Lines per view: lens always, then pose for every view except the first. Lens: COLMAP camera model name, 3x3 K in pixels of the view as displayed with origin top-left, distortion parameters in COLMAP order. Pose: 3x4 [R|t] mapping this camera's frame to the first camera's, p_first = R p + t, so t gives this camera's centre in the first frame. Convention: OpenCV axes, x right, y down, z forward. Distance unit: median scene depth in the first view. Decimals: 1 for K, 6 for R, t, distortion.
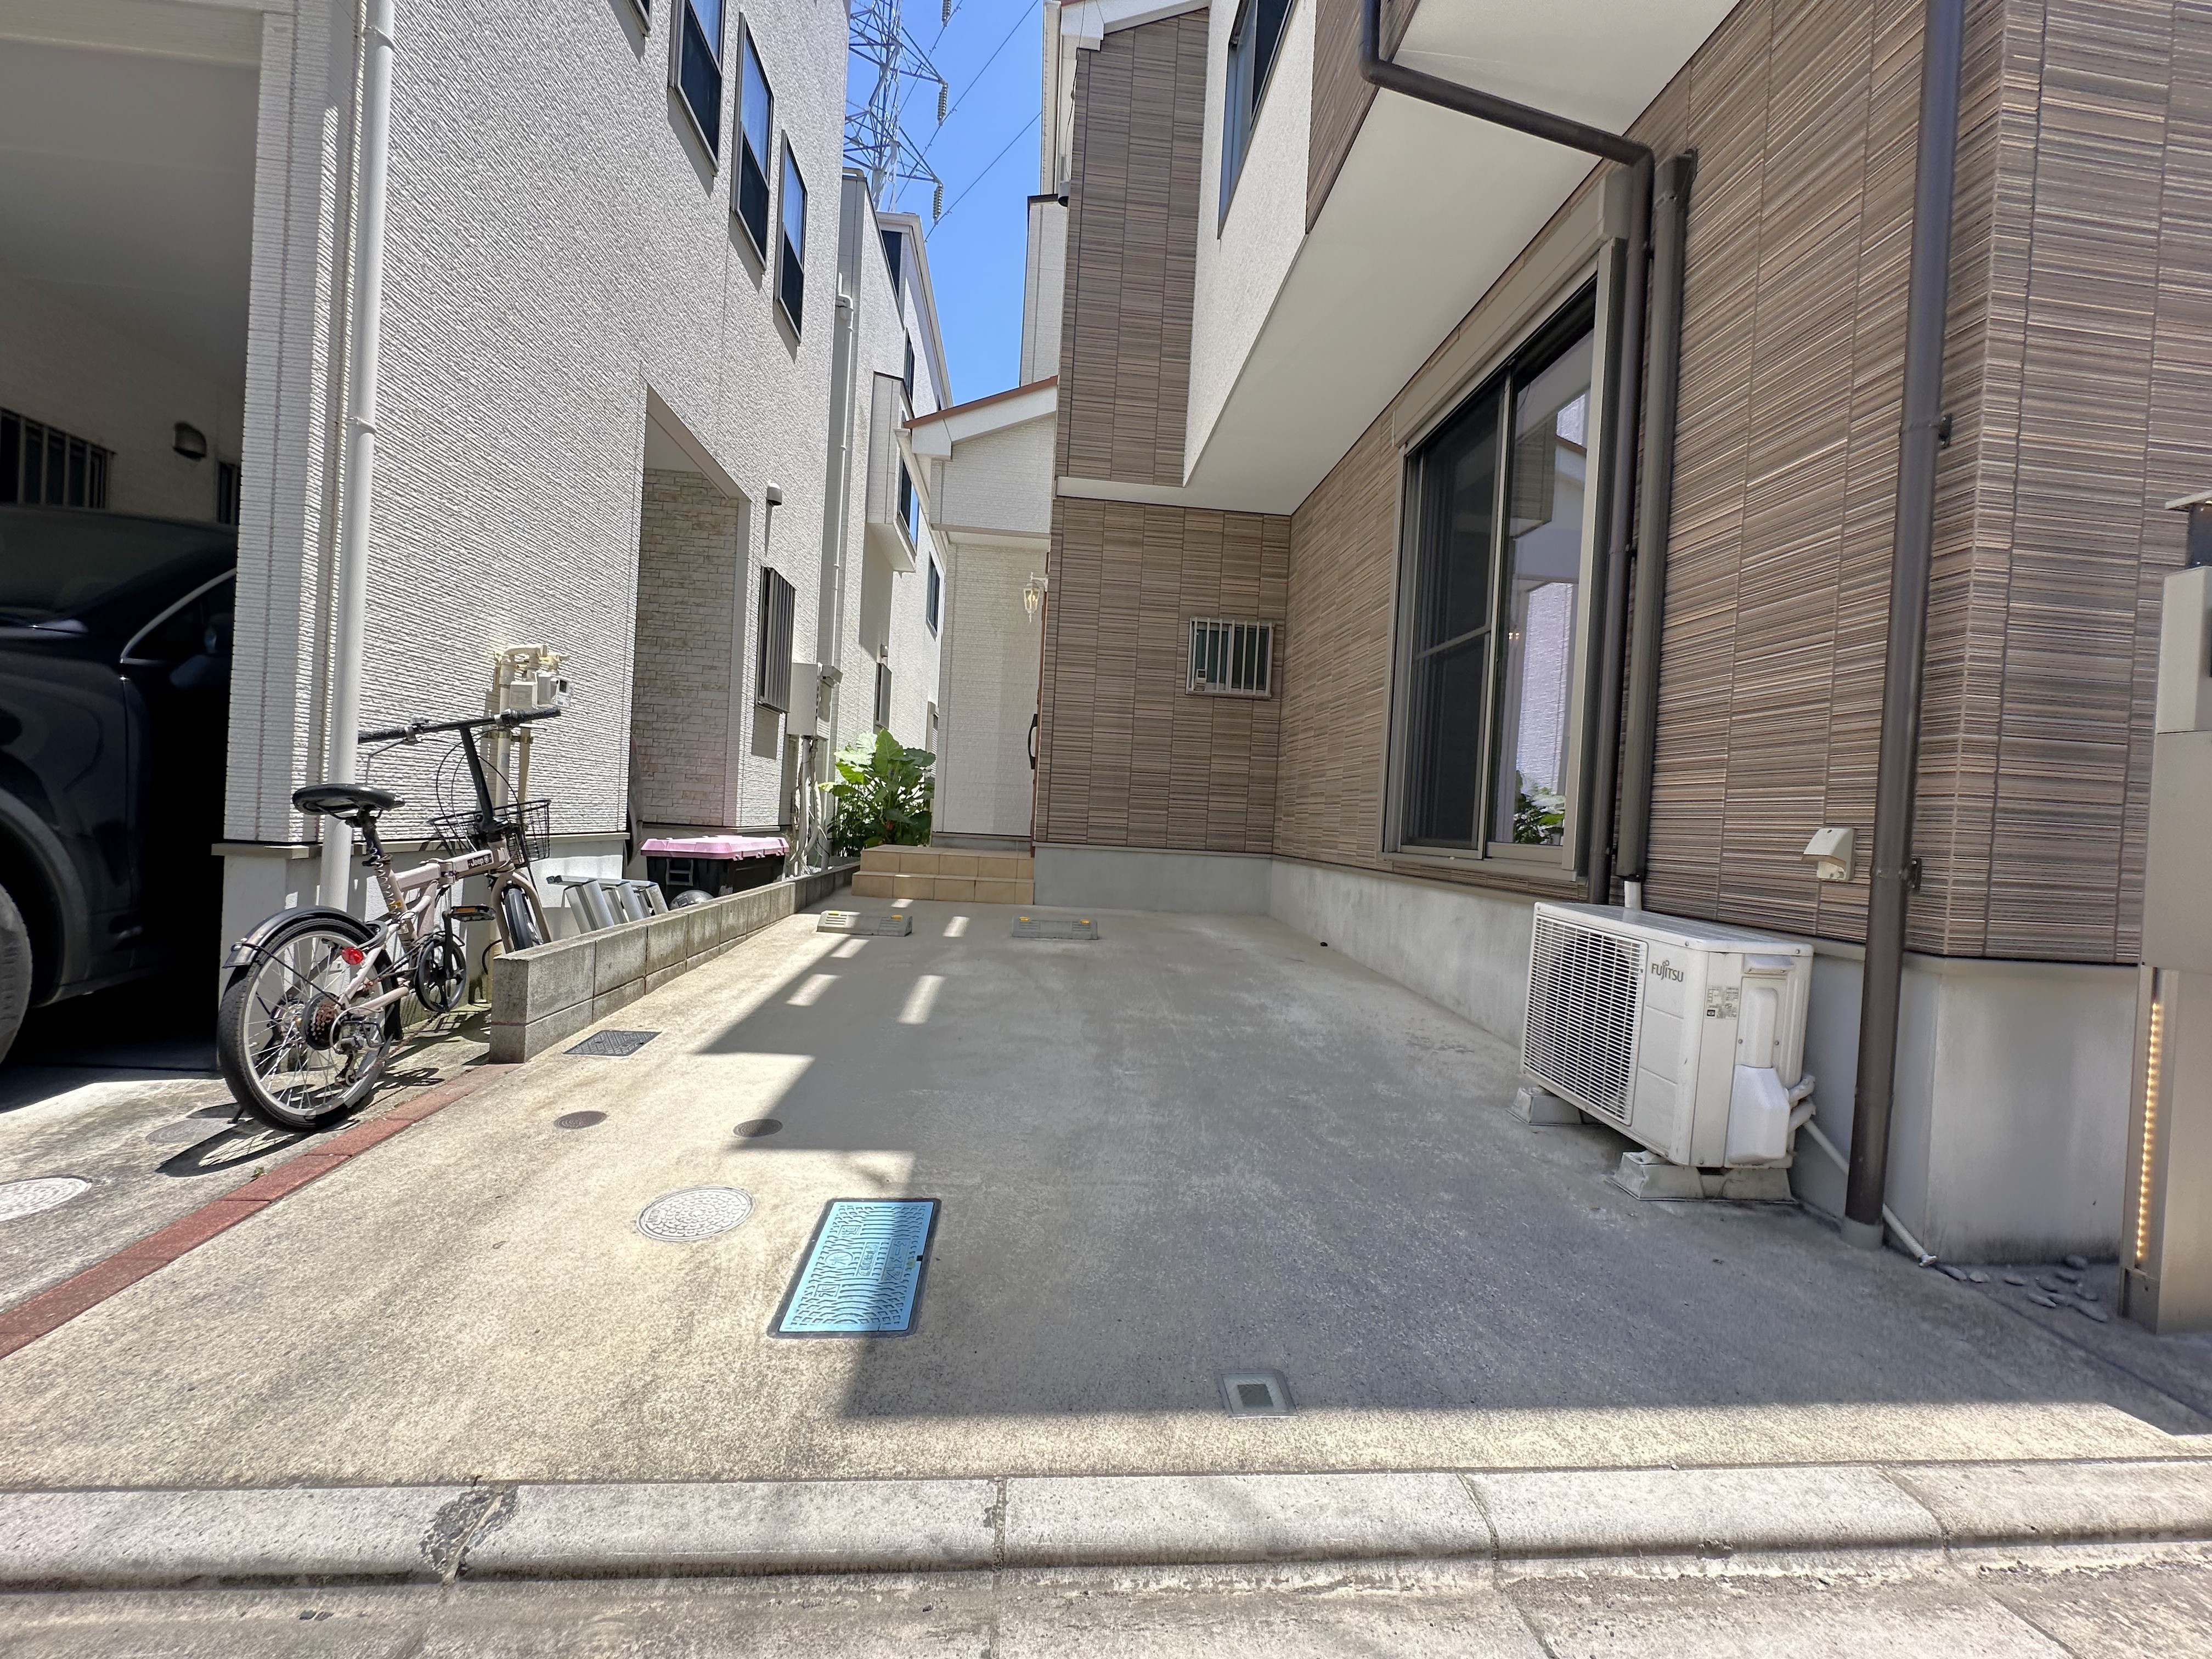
lens RADIAL K [[882.5, 0, 1111.4], [0, 882.5, 830.5], [0, 0, 1]] dist [-0.006038, 0.000914]
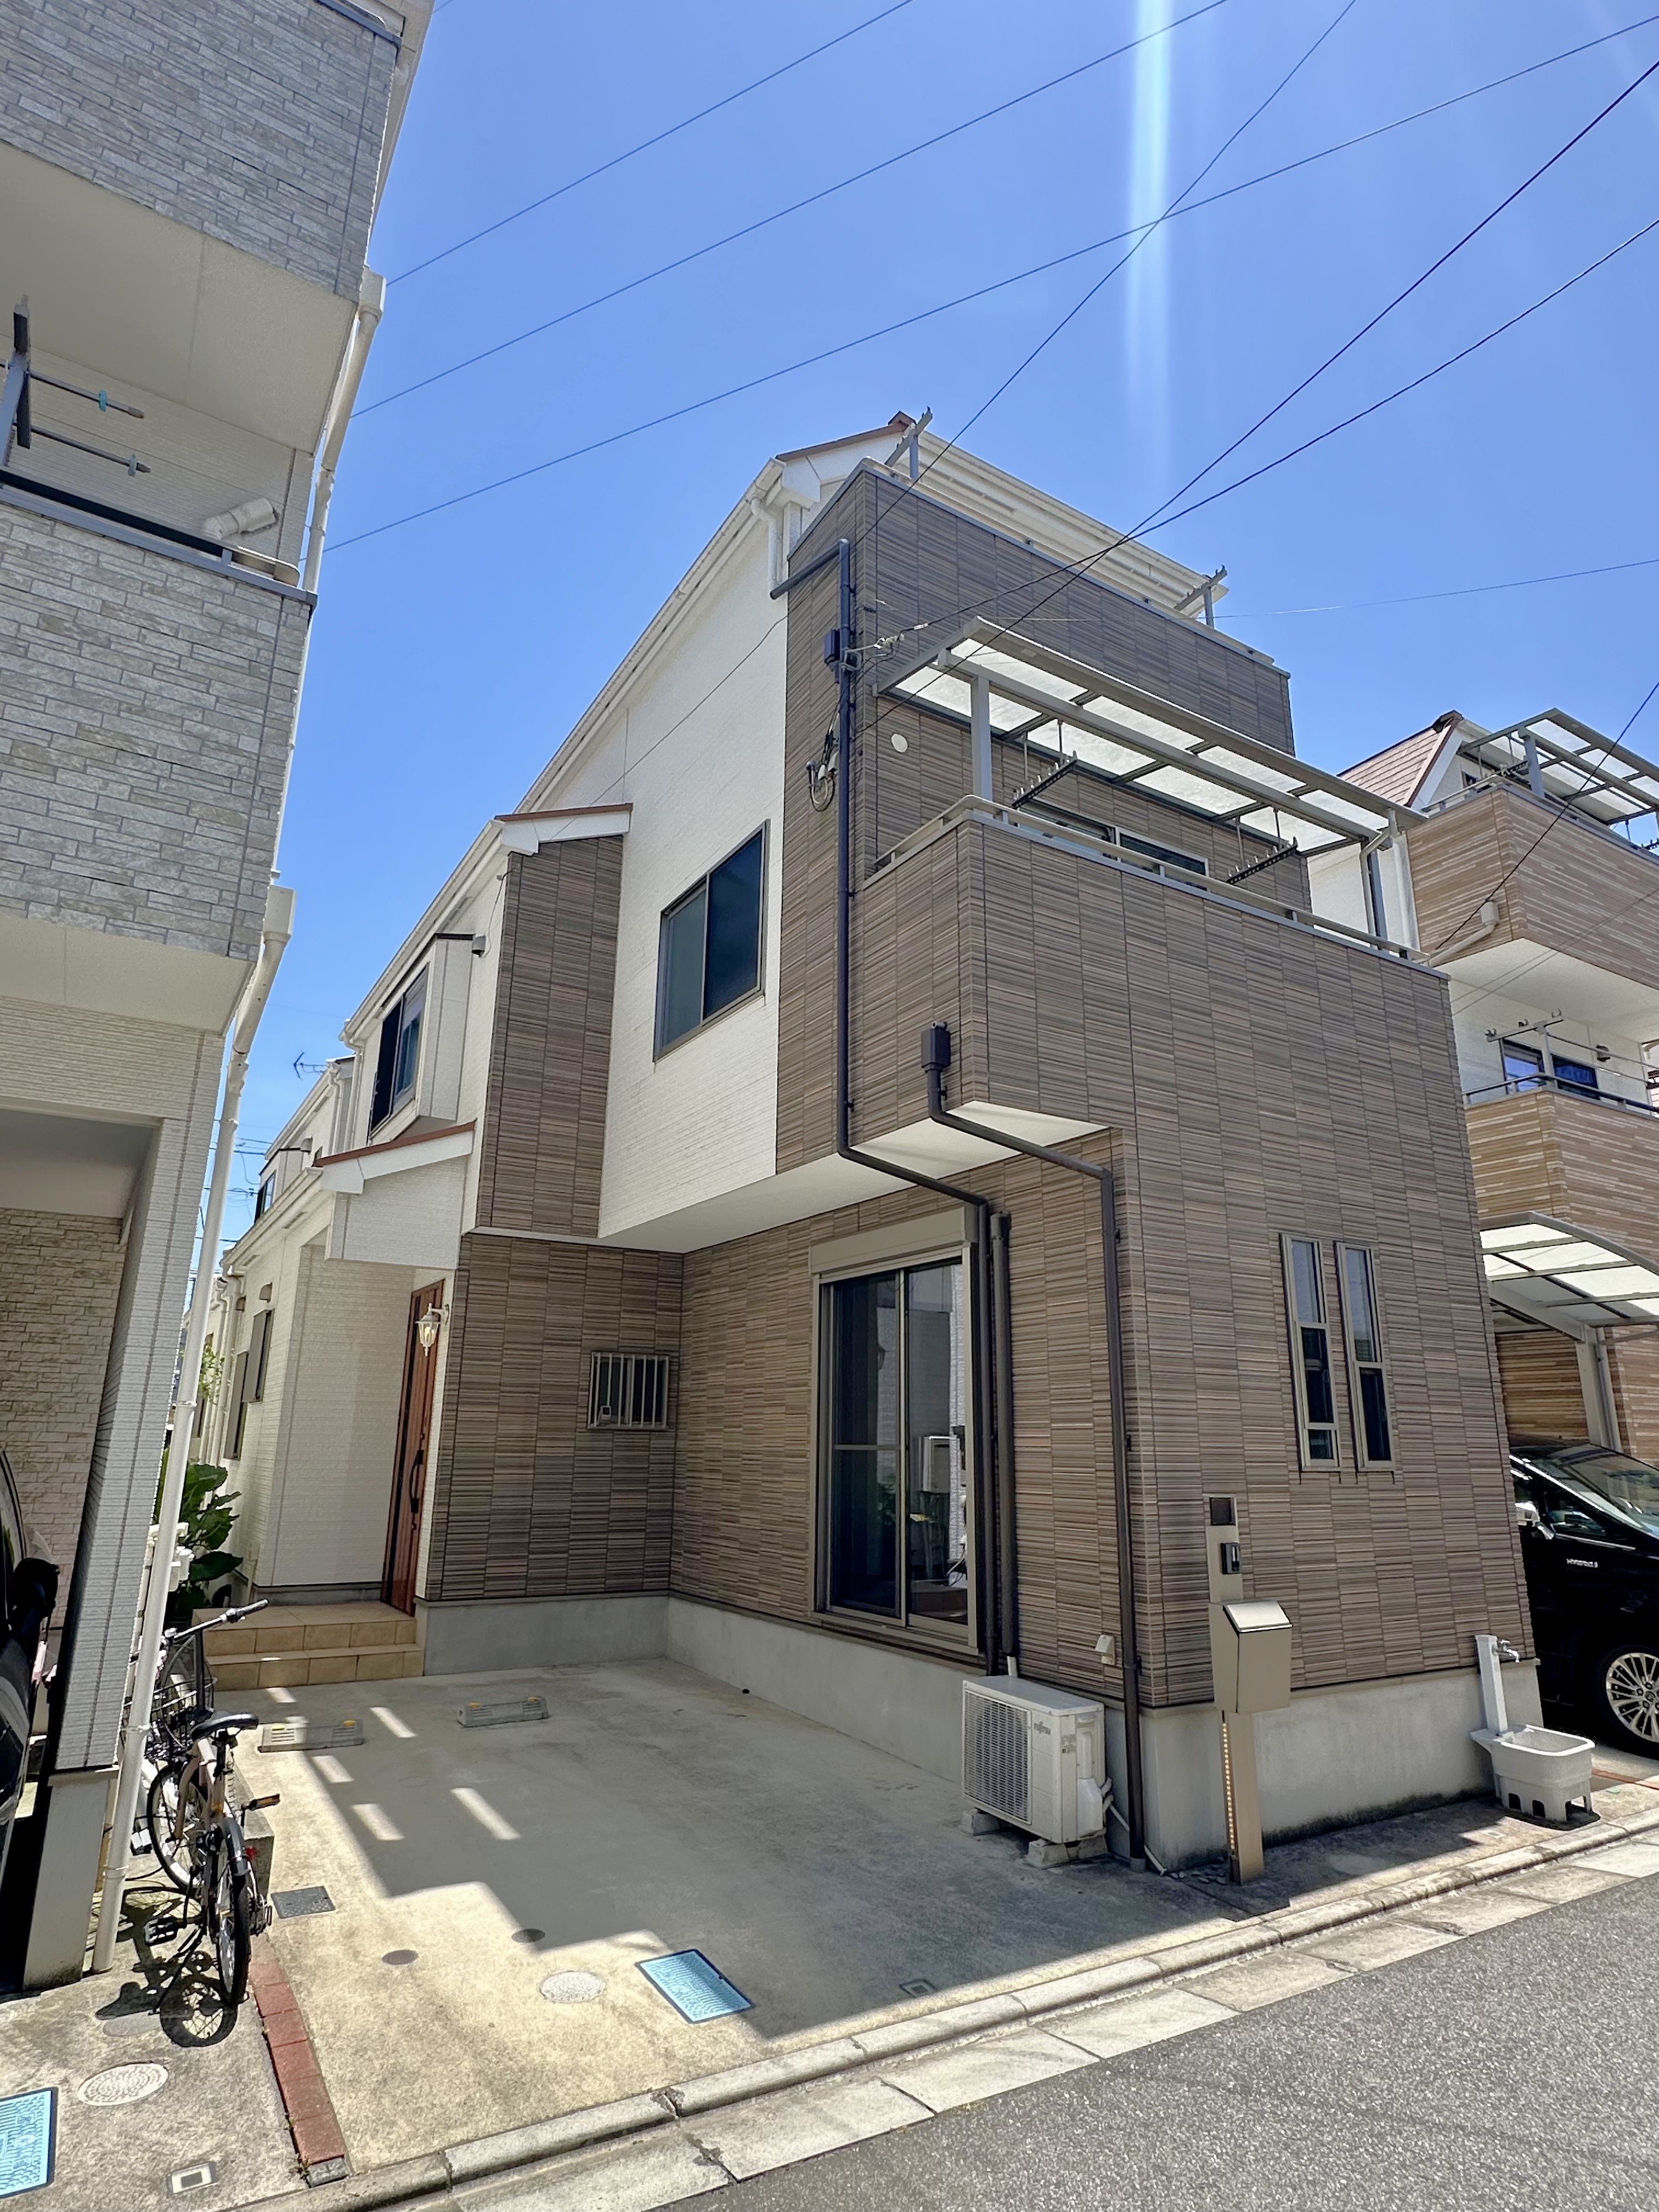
lens RADIAL K [[1212.3, 0, 827.6], [0, 1212.3, 1107.2], [0, 0, 1]] dist [-0.001977, -0.001261]
pose [[0.896265, 0.078790, 0.436465, -0.972940], [0.040866, 0.965238, -0.258159, -0.454667], [-0.441632, 0.249215, 0.861889, -1.303081]]
